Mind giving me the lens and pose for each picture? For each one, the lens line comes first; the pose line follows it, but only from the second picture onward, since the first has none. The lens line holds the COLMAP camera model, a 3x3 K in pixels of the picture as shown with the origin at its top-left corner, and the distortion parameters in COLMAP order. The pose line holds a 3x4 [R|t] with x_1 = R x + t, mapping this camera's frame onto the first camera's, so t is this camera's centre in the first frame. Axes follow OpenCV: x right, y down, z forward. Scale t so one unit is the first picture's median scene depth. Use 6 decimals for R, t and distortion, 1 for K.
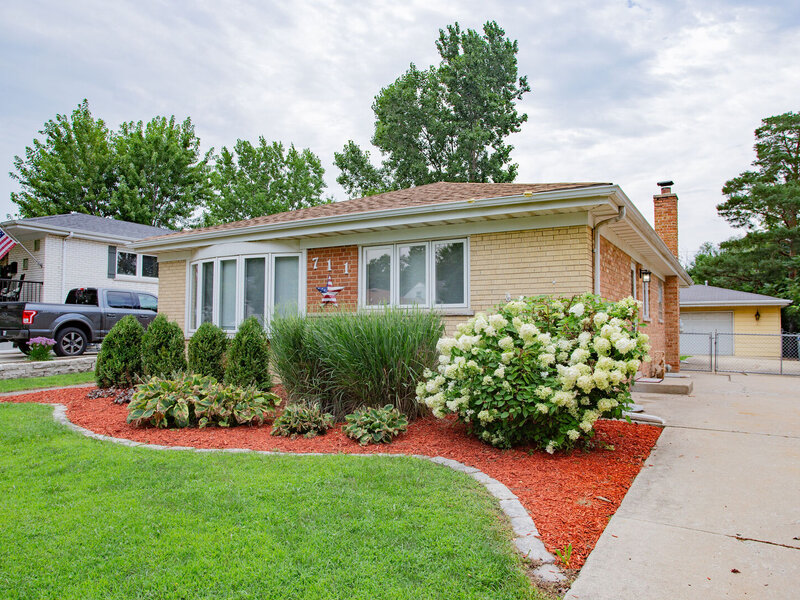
lens RADIAL K [[537.8, 0, 400.0], [0, 537.8, 300.0], [0, 0, 1]] dist [-0.027215, 0.001449]
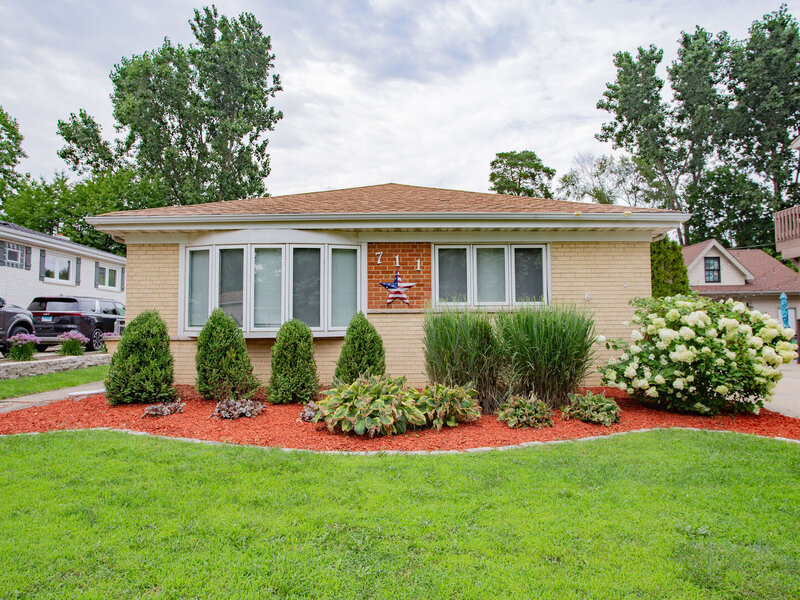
lens RADIAL K [[535.8, 0, 400.0], [0, 535.8, 300.0], [0, 0, 1]] dist [-0.045505, -0.000075]
pose [[0.876607, 0.015679, 0.480952, -0.569601], [-0.017996, 0.999838, 0.000207, 0.006569], [-0.480871, -0.008837, 0.876747, 0.130862]]
